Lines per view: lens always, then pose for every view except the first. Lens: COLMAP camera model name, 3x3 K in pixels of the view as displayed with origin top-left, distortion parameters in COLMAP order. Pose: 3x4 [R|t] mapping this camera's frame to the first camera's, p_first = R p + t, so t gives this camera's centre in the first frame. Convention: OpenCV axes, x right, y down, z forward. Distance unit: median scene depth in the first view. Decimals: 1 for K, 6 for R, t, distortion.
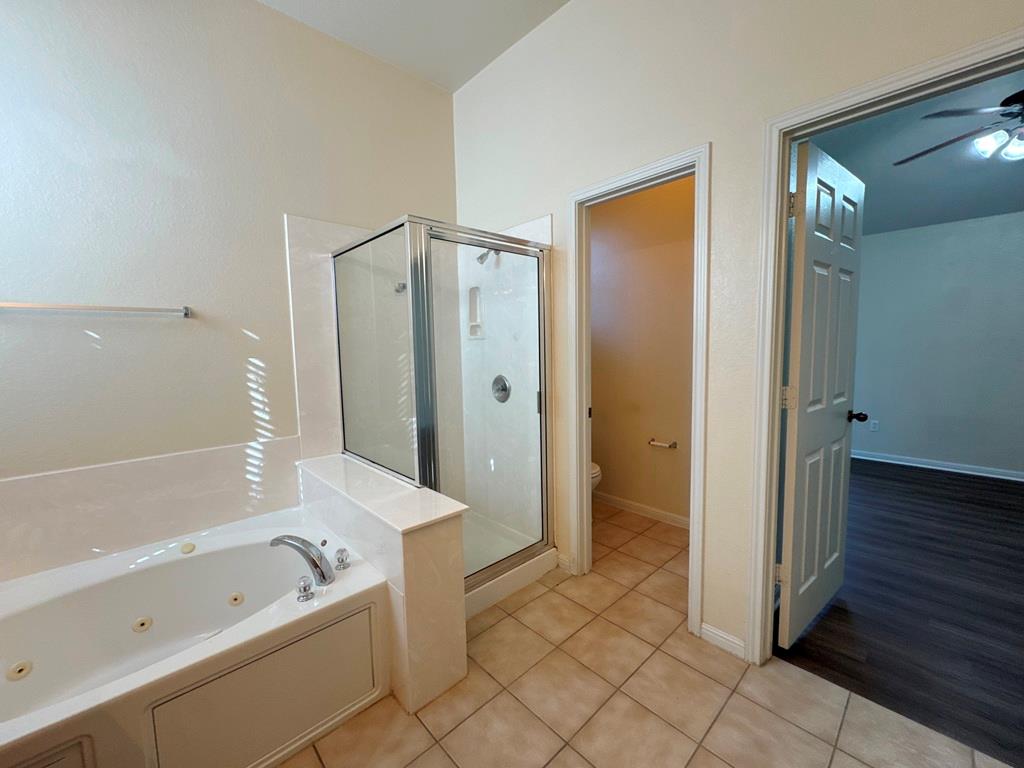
lens RADIAL K [[412.4, 0, 512.8], [0, 412.4, 382.1], [0, 0, 1]] dist [-0.002864, 0.000019]
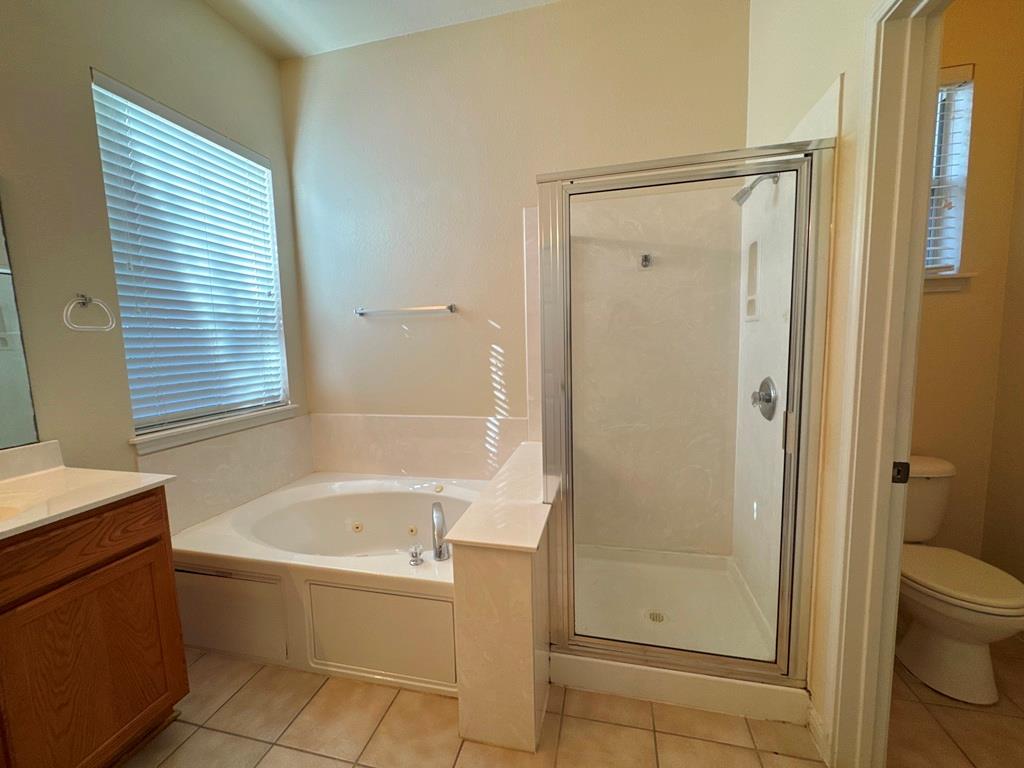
lens RADIAL K [[411.9, 0, 511.4], [0, 411.9, 382.6], [0, 0, 1]] dist [-0.003148, 0.000302]
pose [[0.547344, 0.093453, -0.831674, 0.354780], [-0.056923, 0.995602, 0.074411, -0.041443], [0.834970, 0.006613, 0.550256, 0.406446]]
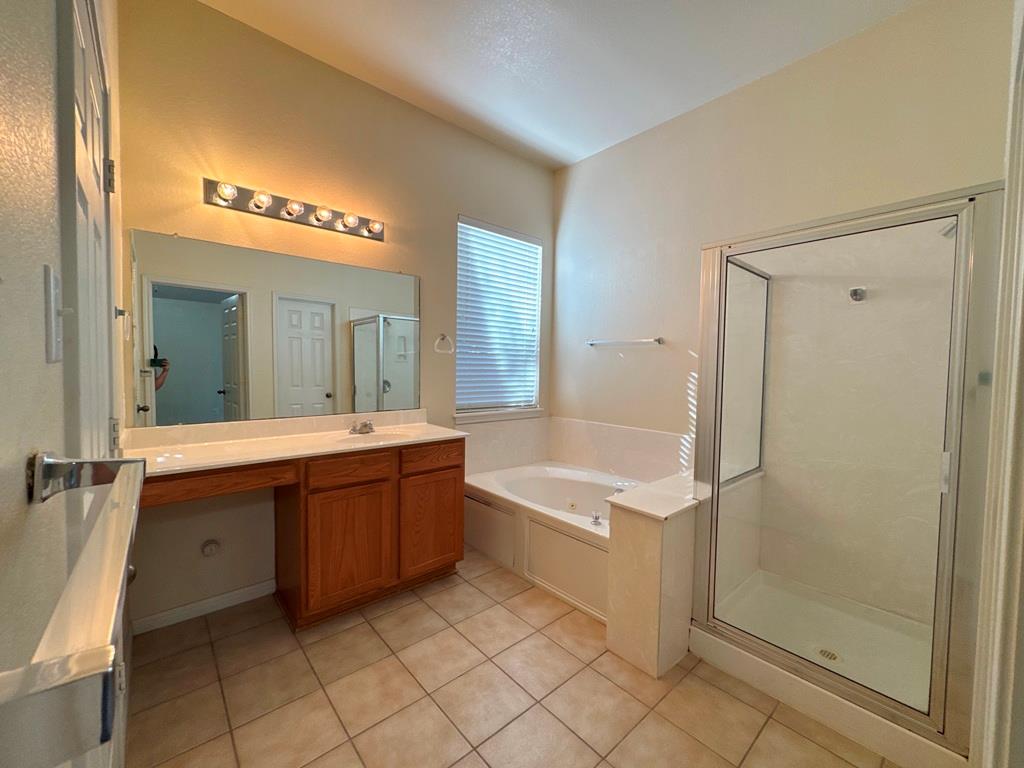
lens RADIAL K [[411.0, 0, 511.4], [0, 411.0, 382.1], [0, 0, 1]] dist [-0.001467, 0.000186]
pose [[-0.034630, 0.056908, -0.997779, 0.698046], [-0.103791, 0.992774, 0.060225, -0.046059], [0.993996, 0.105646, -0.028473, 0.456034]]
